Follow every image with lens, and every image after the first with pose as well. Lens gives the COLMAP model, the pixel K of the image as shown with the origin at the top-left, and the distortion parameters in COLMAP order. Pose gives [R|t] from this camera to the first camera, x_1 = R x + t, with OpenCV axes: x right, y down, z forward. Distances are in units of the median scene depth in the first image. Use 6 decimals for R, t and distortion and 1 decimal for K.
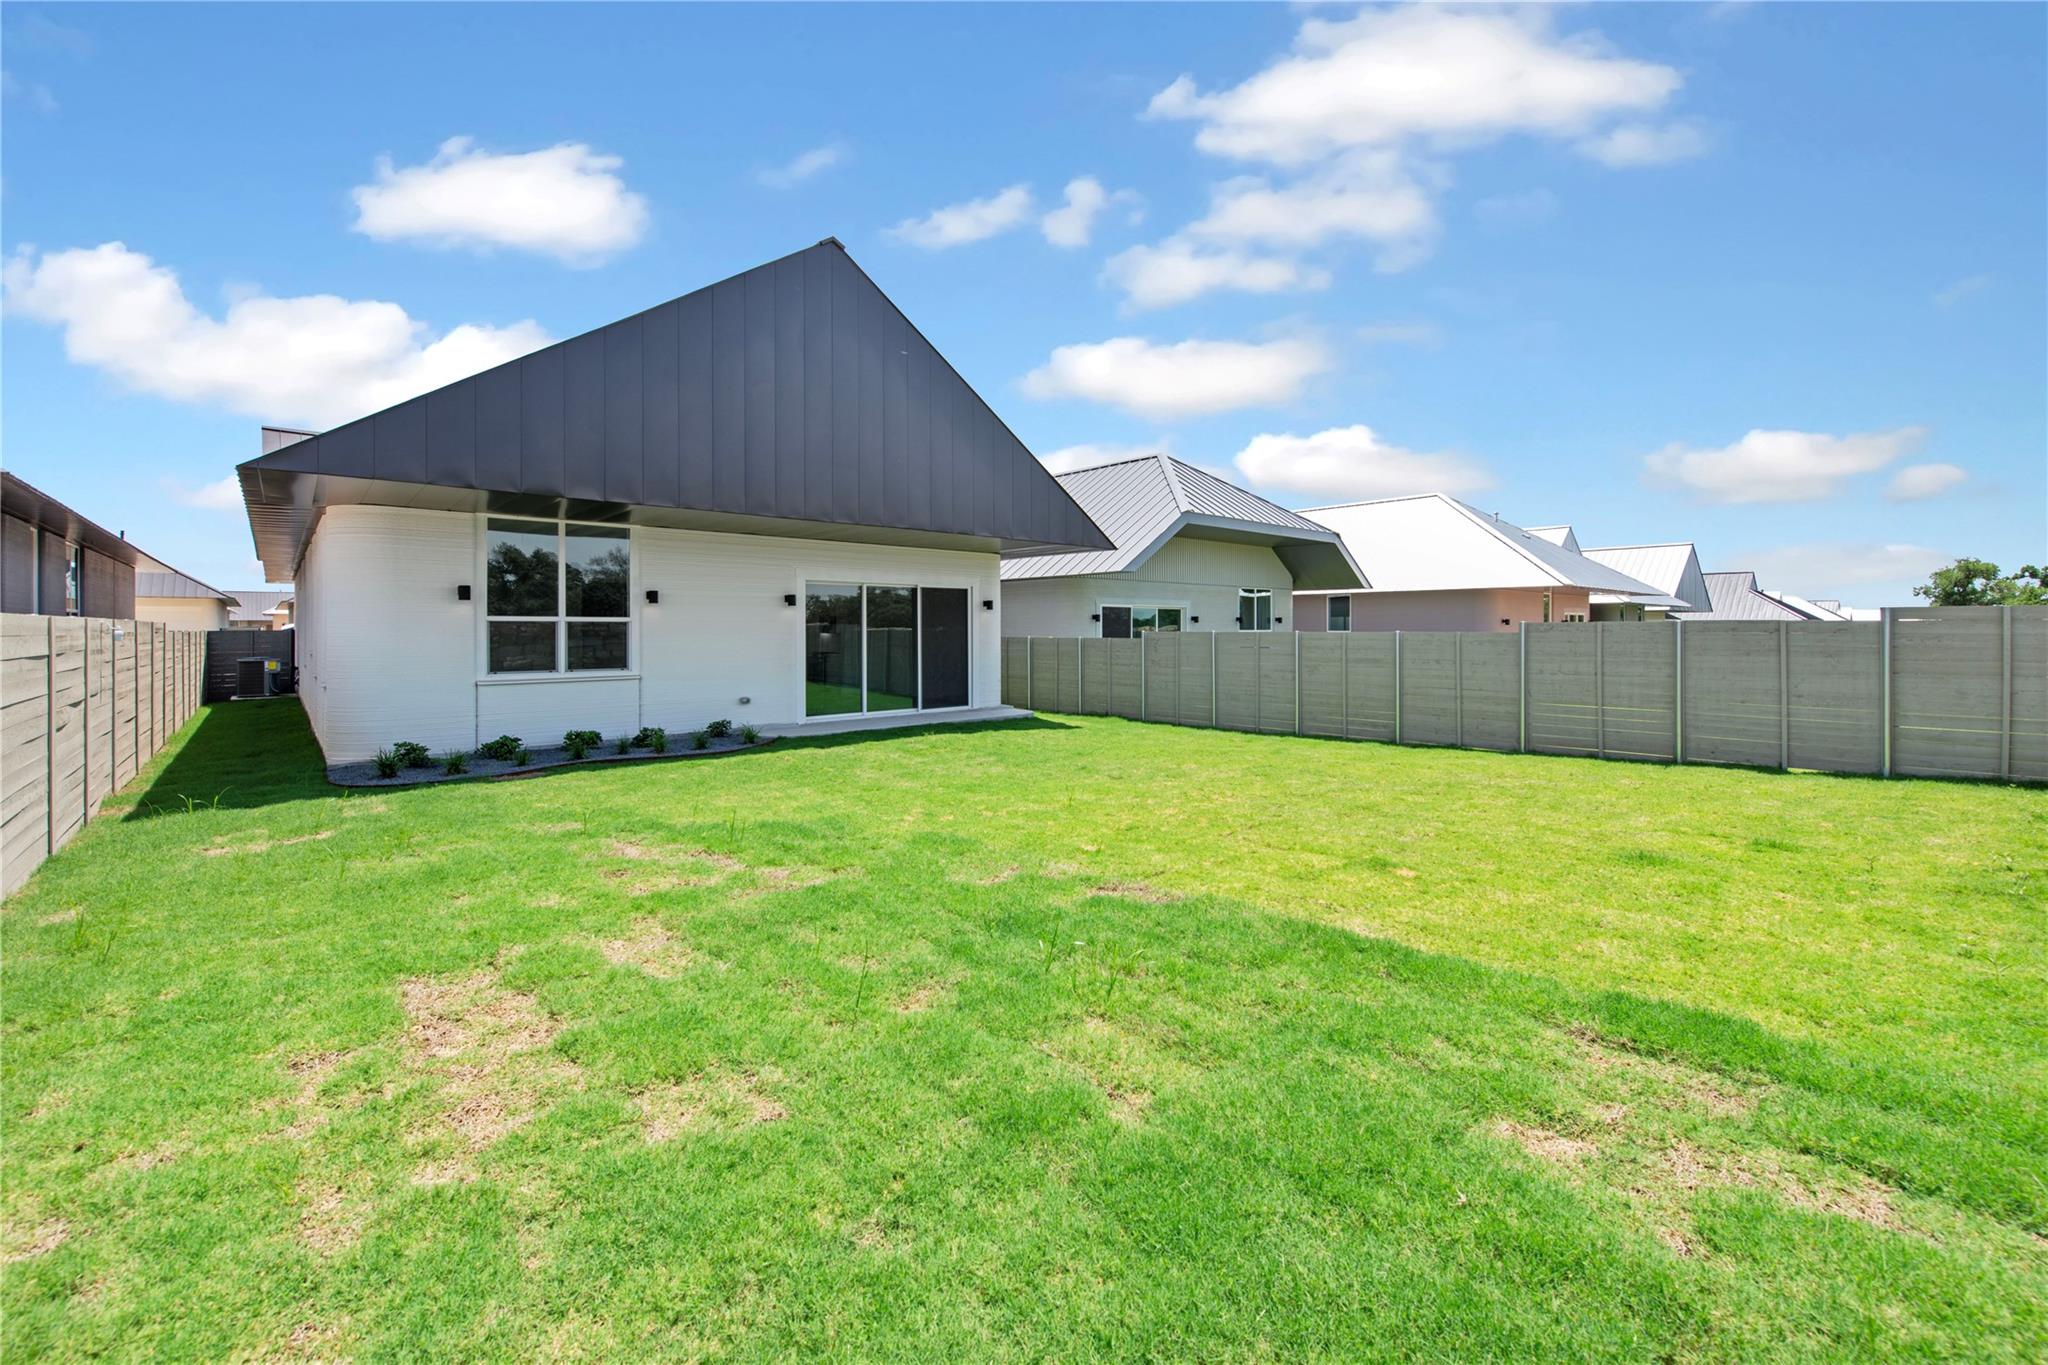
lens RADIAL K [[820.1, 0, 1030.5], [0, 820.1, 635.4], [0, 0, 1]] dist [0.002720, 0.000065]
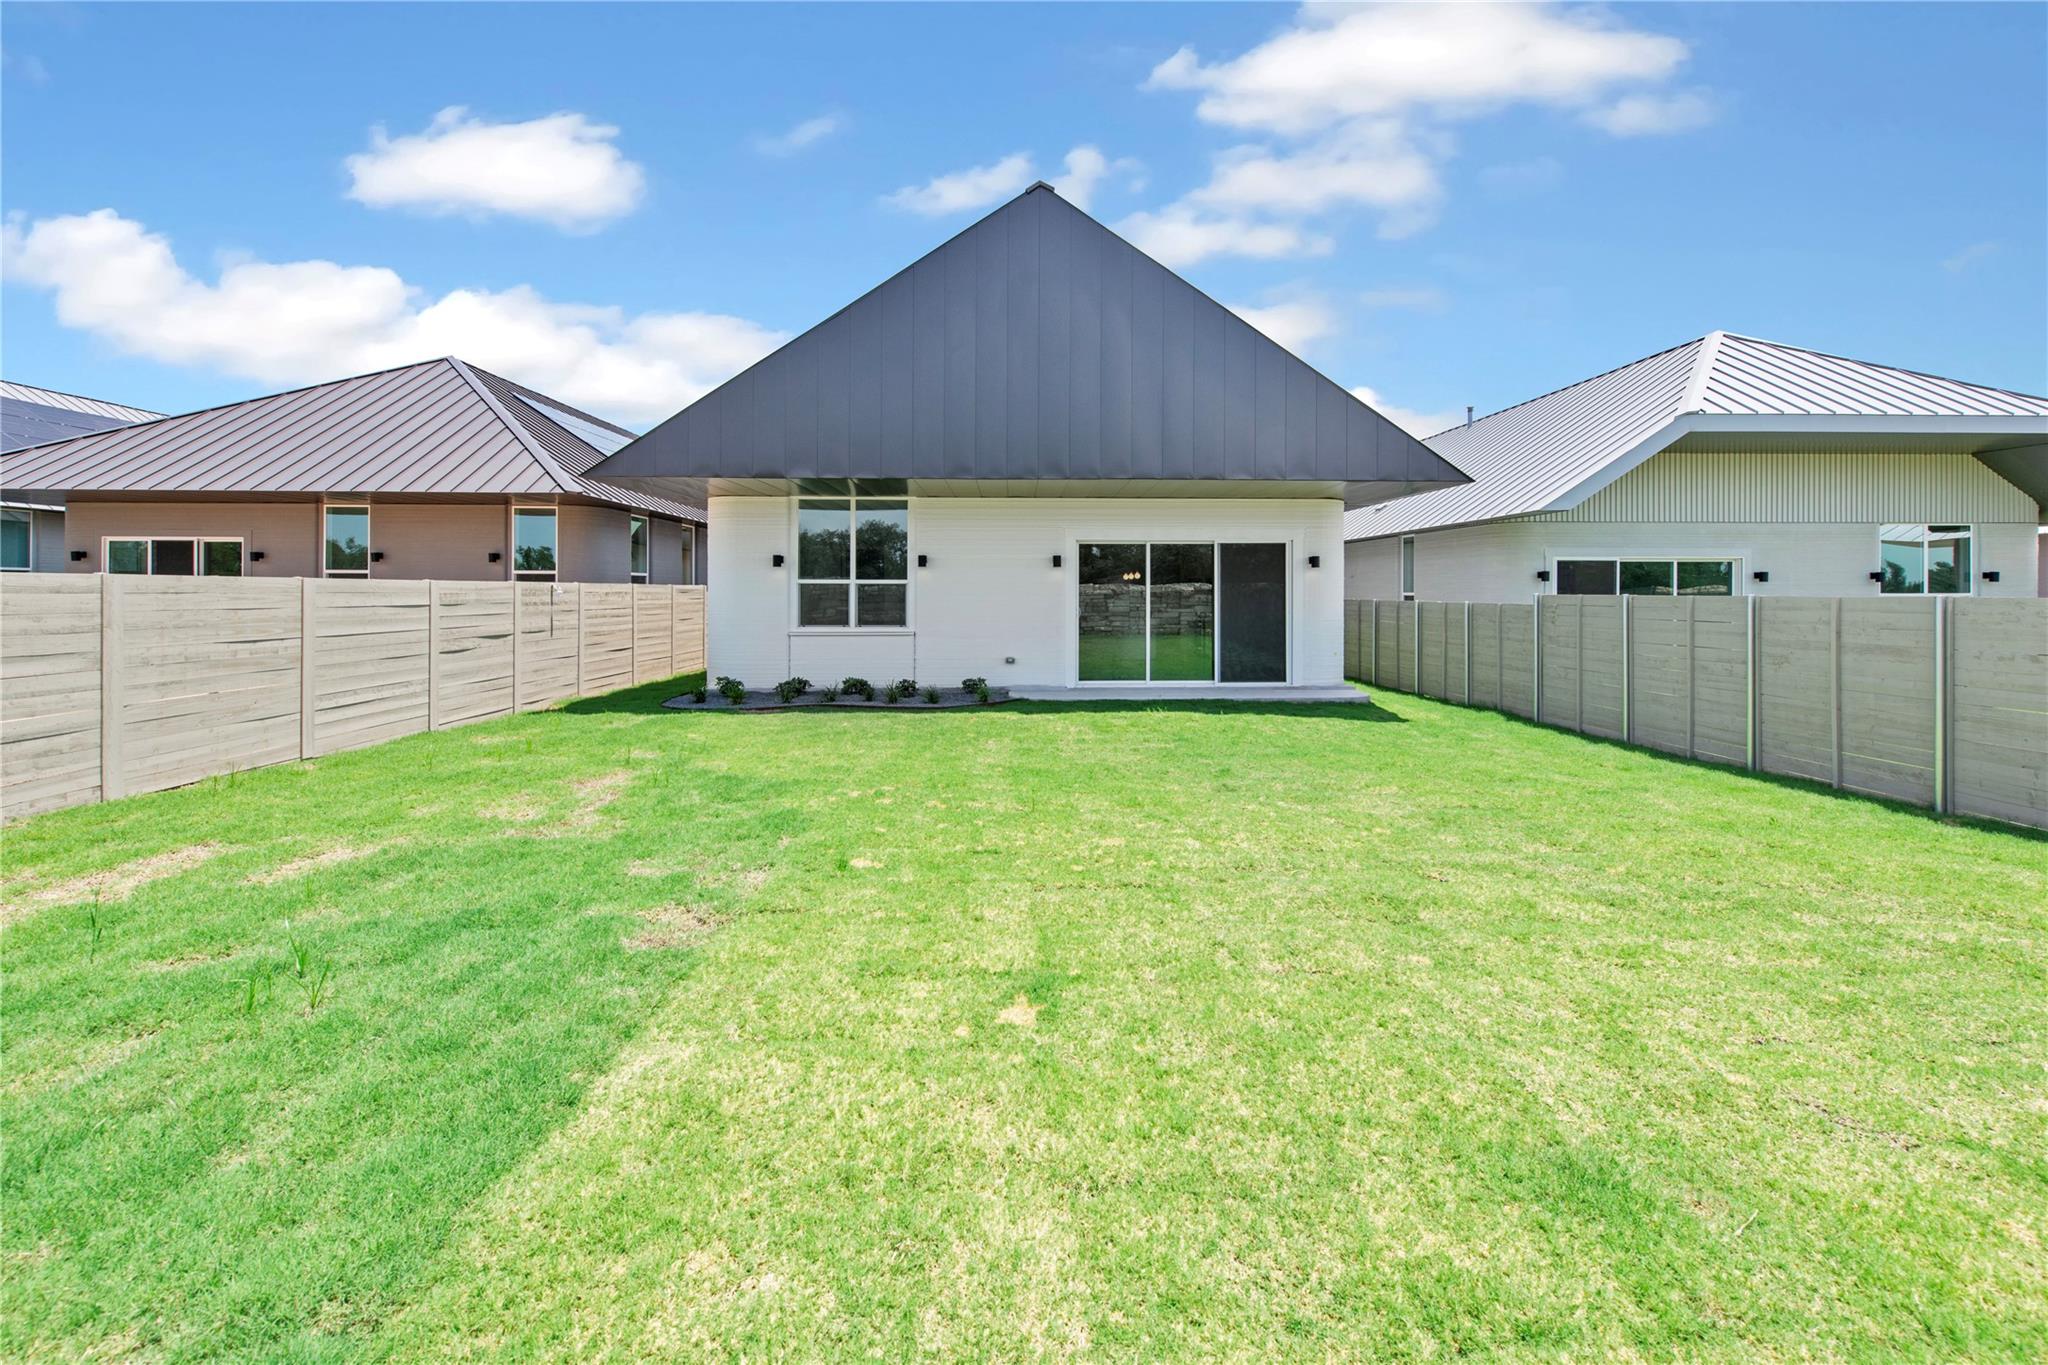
lens RADIAL K [[823.9, 0, 1025.8], [0, 823.9, 593.7], [0, 0, 1]] dist [0.001313, -0.000054]
pose [[0.768969, 0.003173, -0.639278, 0.331684], [-0.006744, 0.999972, -0.003150, -0.000637], [0.639250, 0.006734, 0.768969, 0.229436]]
